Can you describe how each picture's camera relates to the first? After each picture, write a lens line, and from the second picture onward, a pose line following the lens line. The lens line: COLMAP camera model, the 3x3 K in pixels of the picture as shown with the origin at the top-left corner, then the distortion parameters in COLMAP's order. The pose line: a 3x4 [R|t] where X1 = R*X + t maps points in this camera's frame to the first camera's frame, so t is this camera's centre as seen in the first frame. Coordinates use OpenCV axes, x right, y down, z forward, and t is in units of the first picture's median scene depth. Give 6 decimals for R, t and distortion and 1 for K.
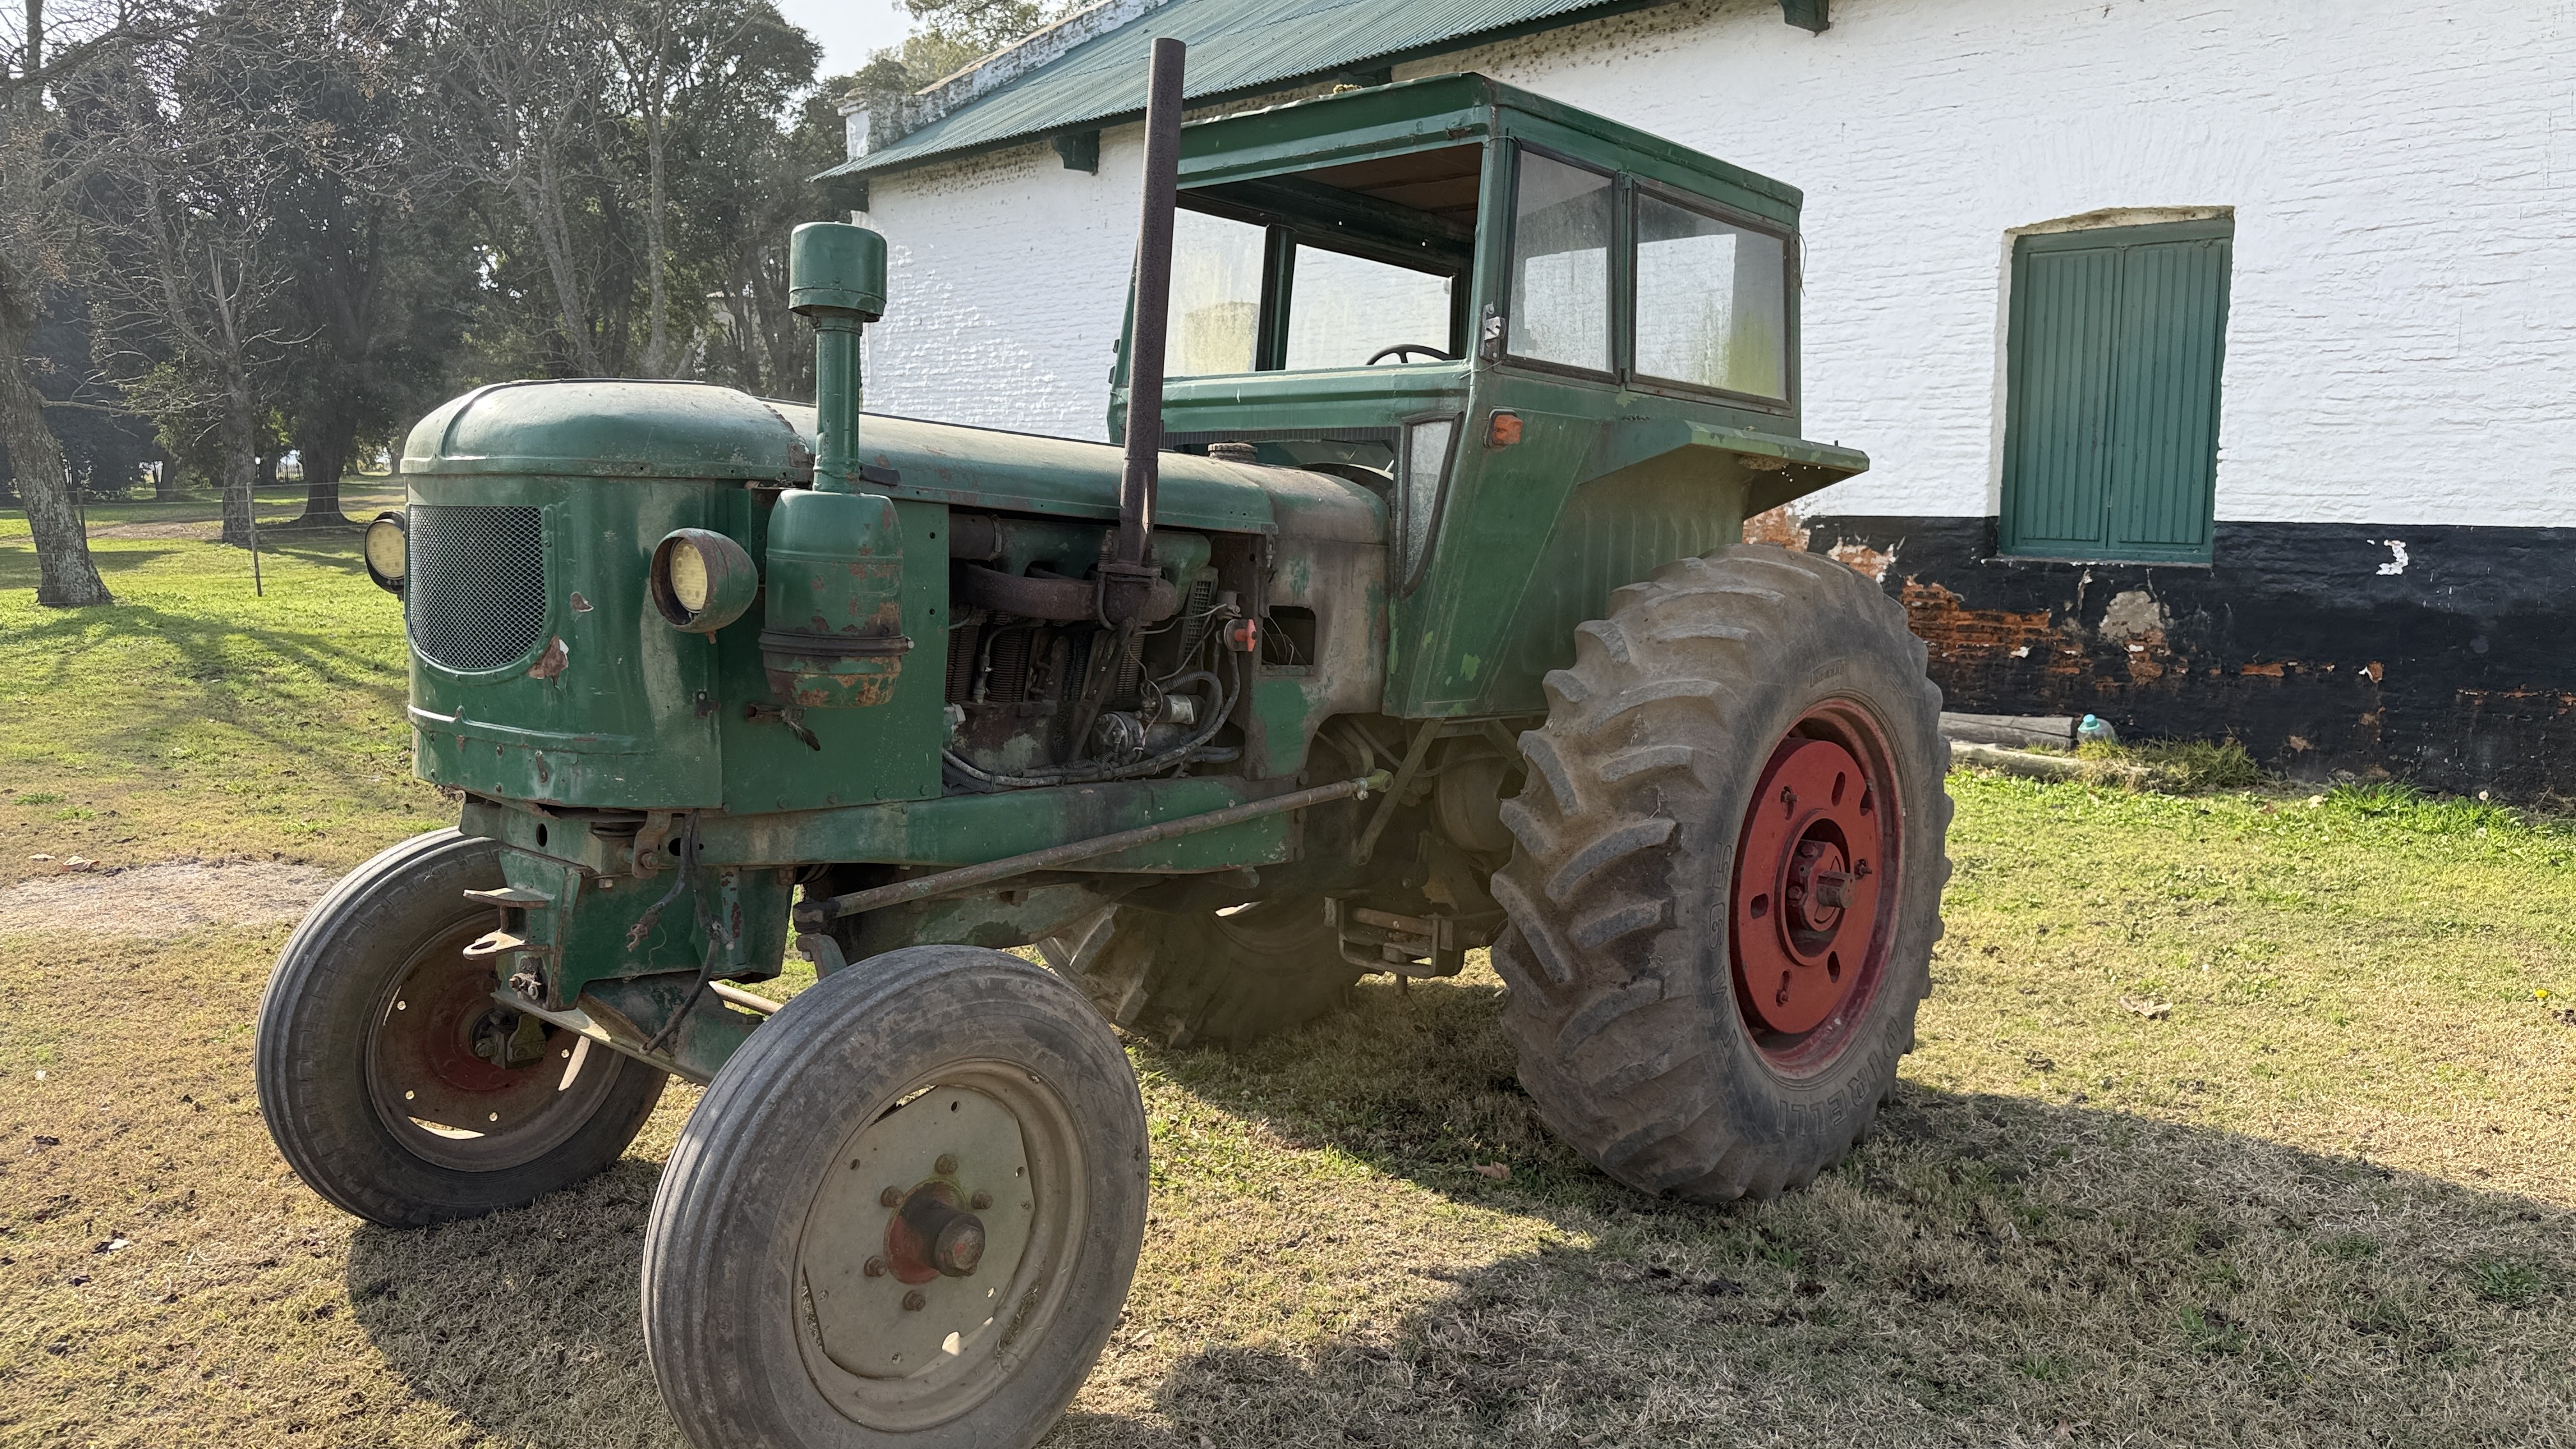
lens RADIAL K [[1809.2, 0, 1288.0], [0, 1809.2, 724.5], [0, 0, 1]] dist [0.044018, -0.070825]
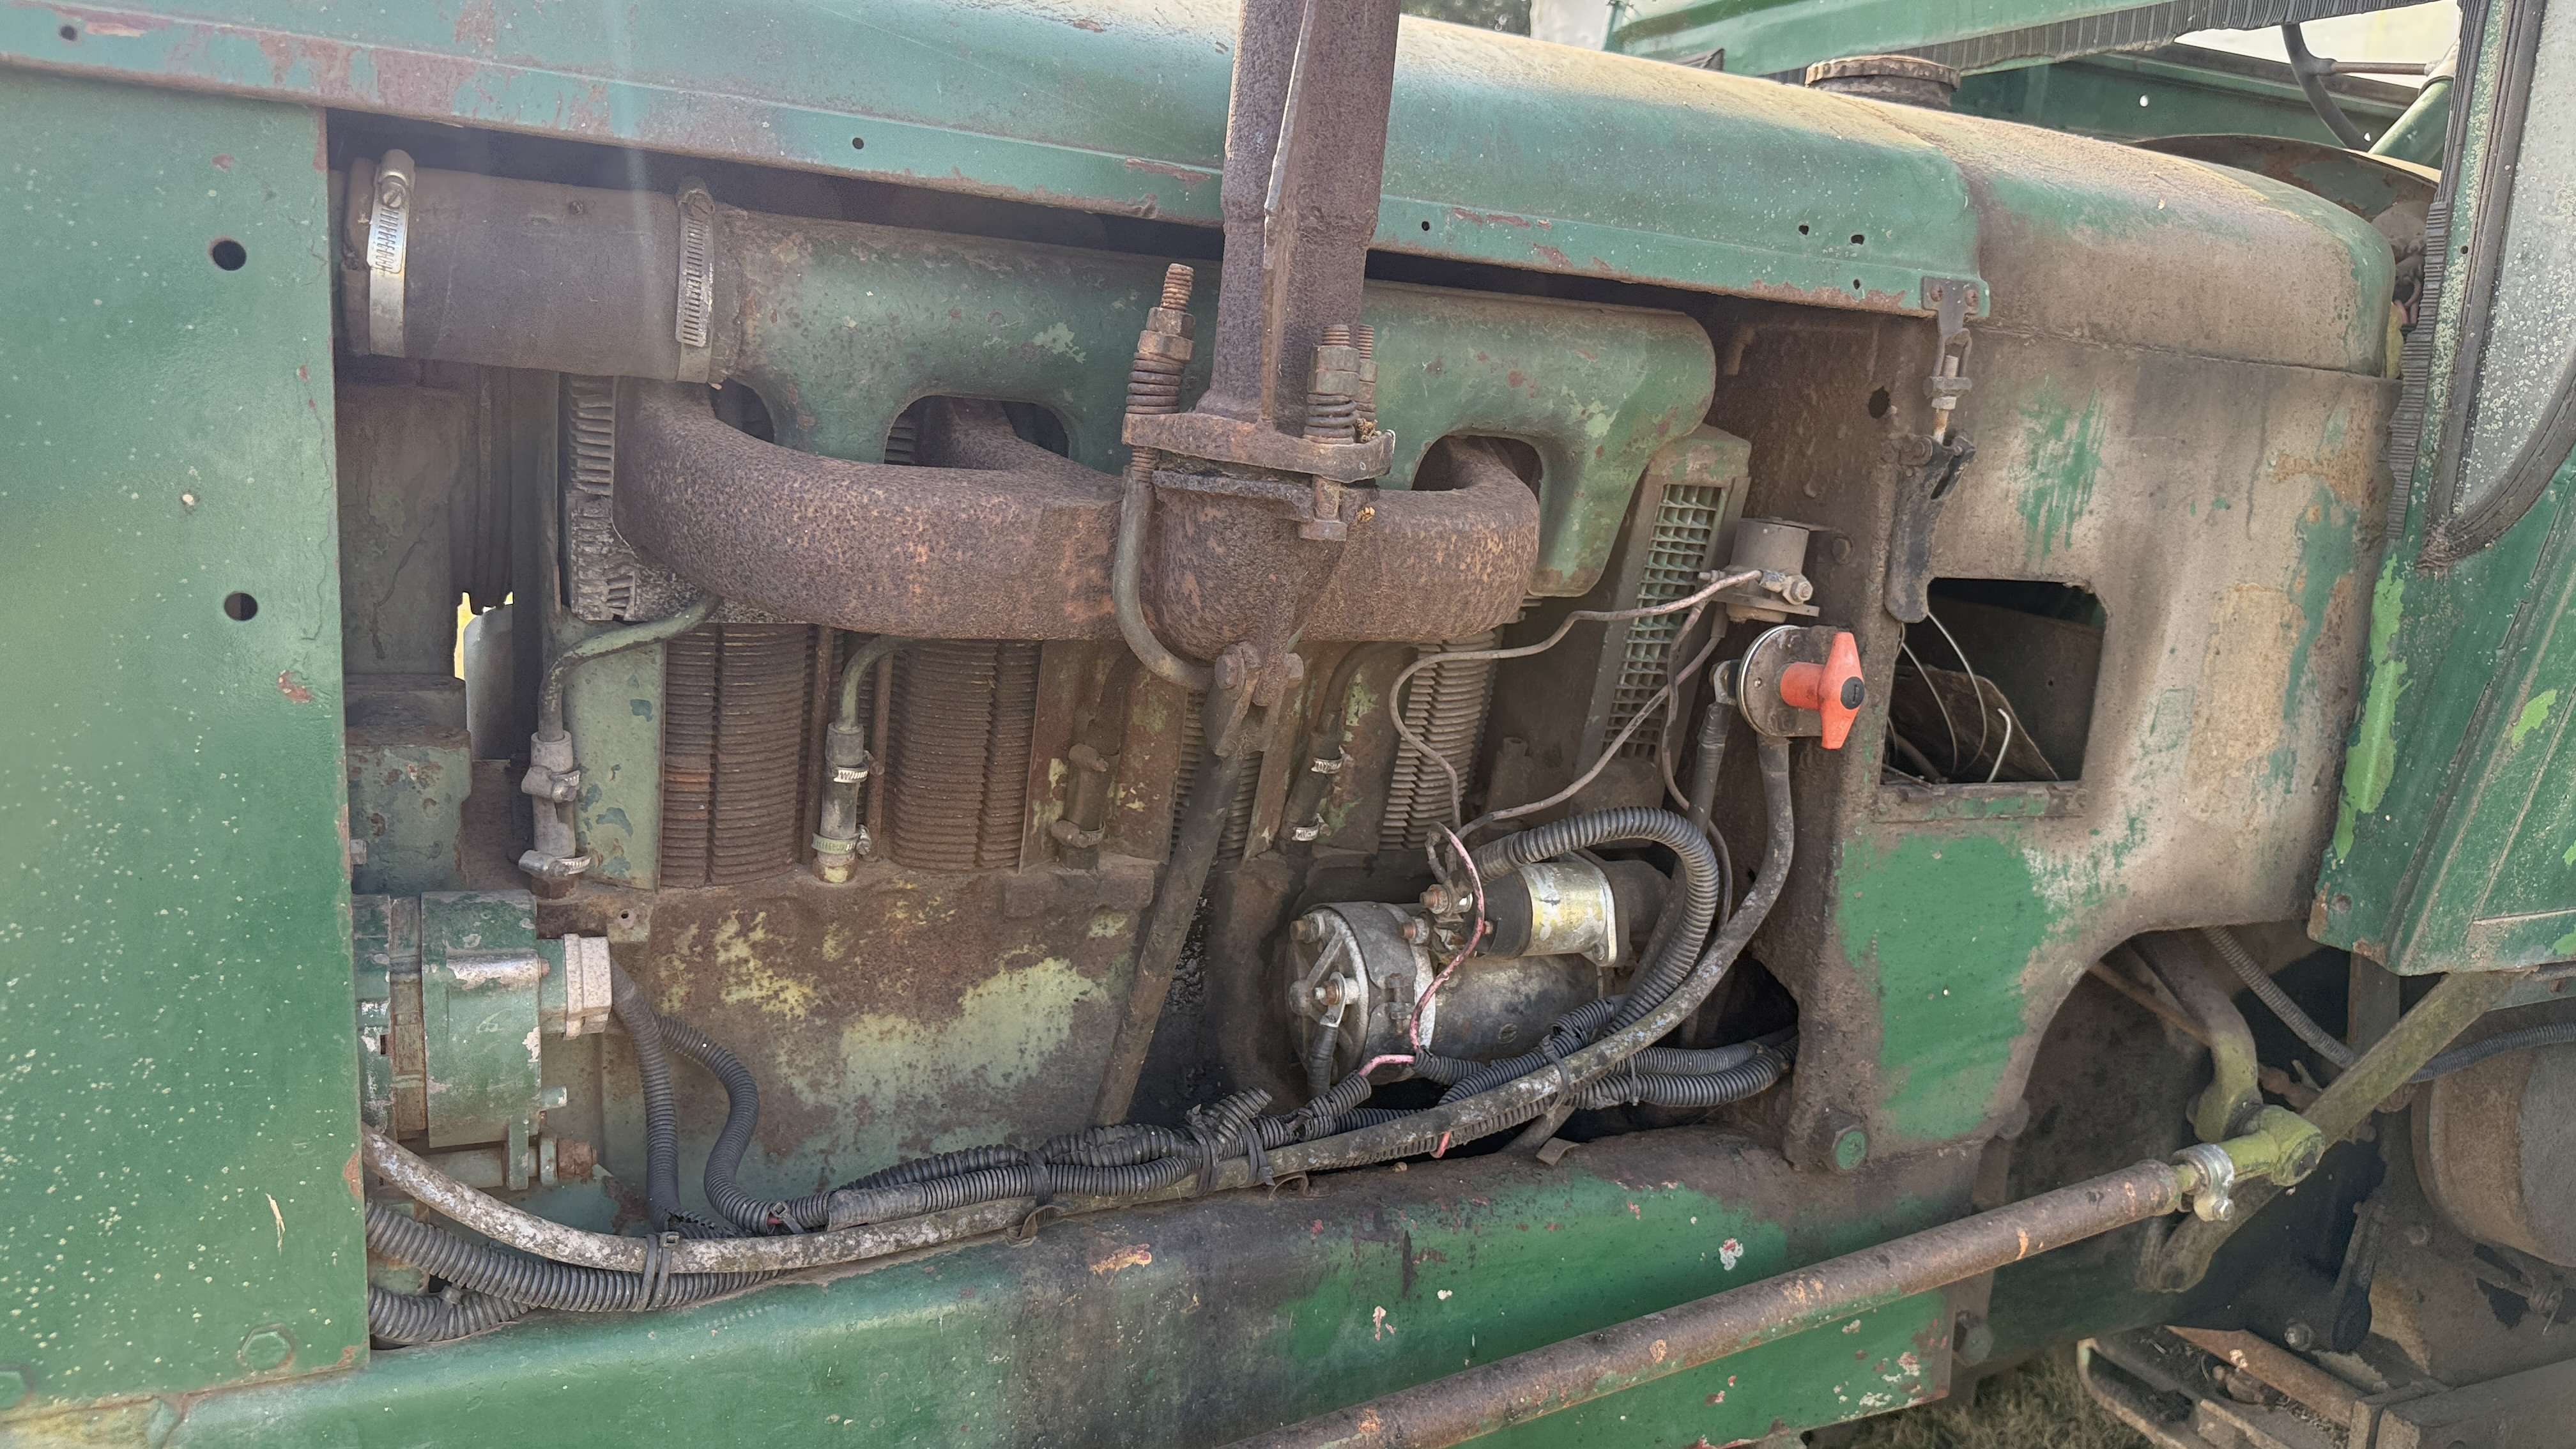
lens RADIAL K [[1820.1, 0, 1288.0], [0, 1820.1, 724.5], [0, 0, 1]] dist [0.045834, -0.080295]
pose [[0.923460, 0.090274, -0.372924, 0.005492], [-0.060443, 0.994020, 0.090949, -0.061734], [0.378904, -0.061447, 0.923394, 0.685371]]
